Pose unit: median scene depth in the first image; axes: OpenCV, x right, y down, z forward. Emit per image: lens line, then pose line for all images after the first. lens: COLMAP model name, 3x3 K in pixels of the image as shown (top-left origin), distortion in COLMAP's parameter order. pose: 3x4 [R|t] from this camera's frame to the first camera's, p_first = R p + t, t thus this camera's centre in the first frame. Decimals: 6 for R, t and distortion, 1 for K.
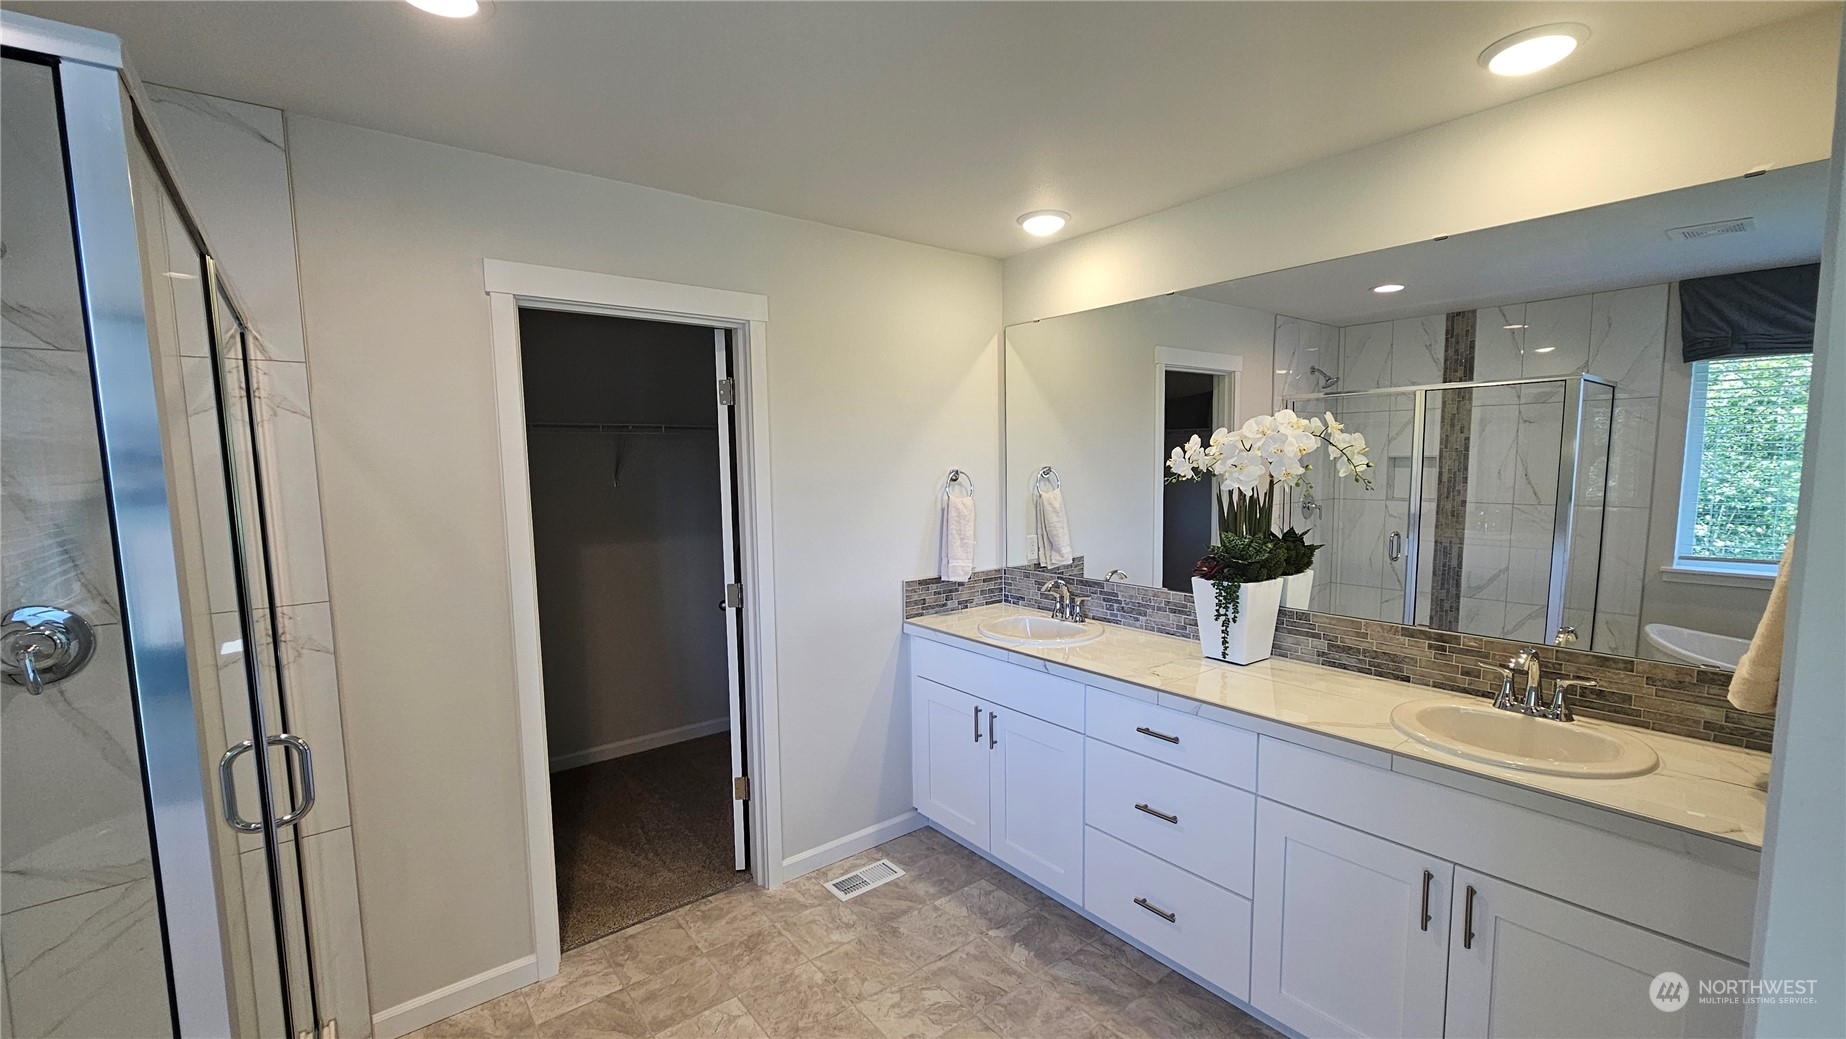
lens RADIAL K [[754.0, 0, 918.4], [0, 754.0, 532.5], [0, 0, 1]] dist [-0.001493, -0.000011]
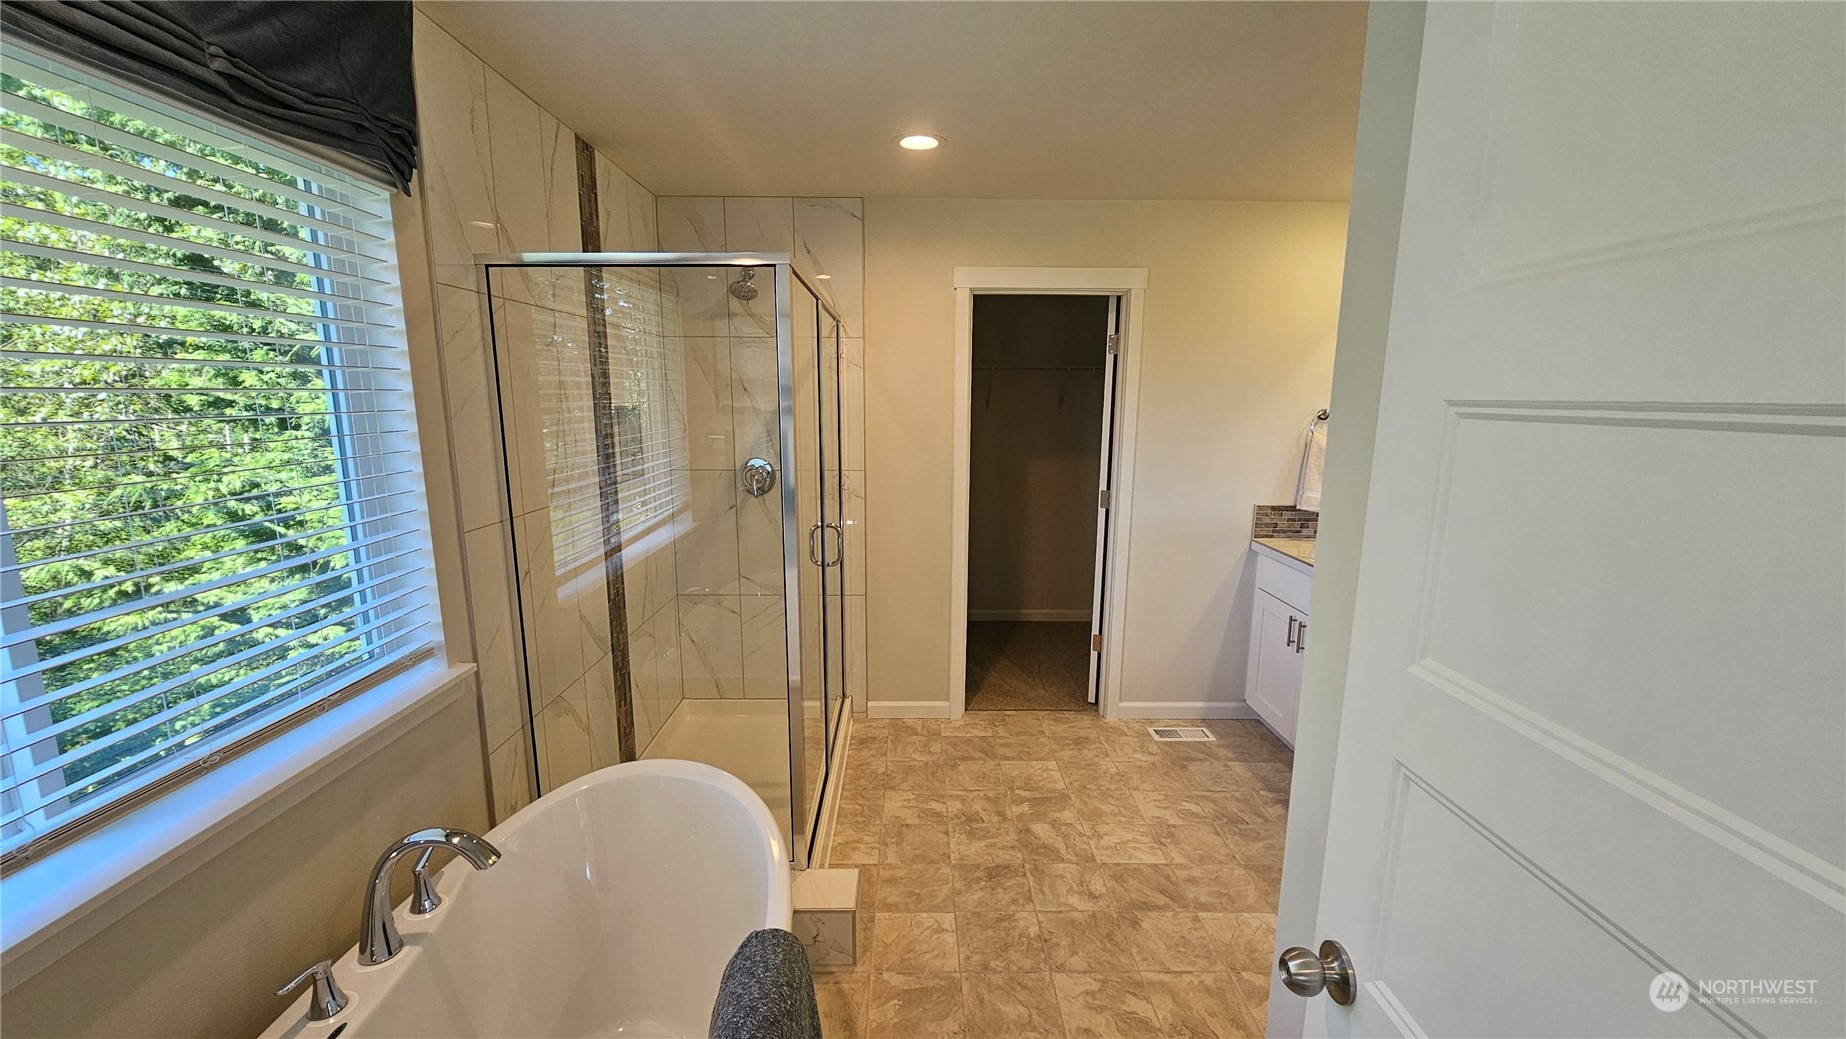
lens RADIAL K [[754.0, 0, 920.1], [0, 754.0, 522.0], [0, 0, 1]] dist [-0.001493, -0.000011]
pose [[0.791590, 0.117218, -0.599704, 0.305710], [-0.075547, 0.992672, 0.094308, 0.022800], [0.606364, -0.029347, 0.794645, -0.261292]]
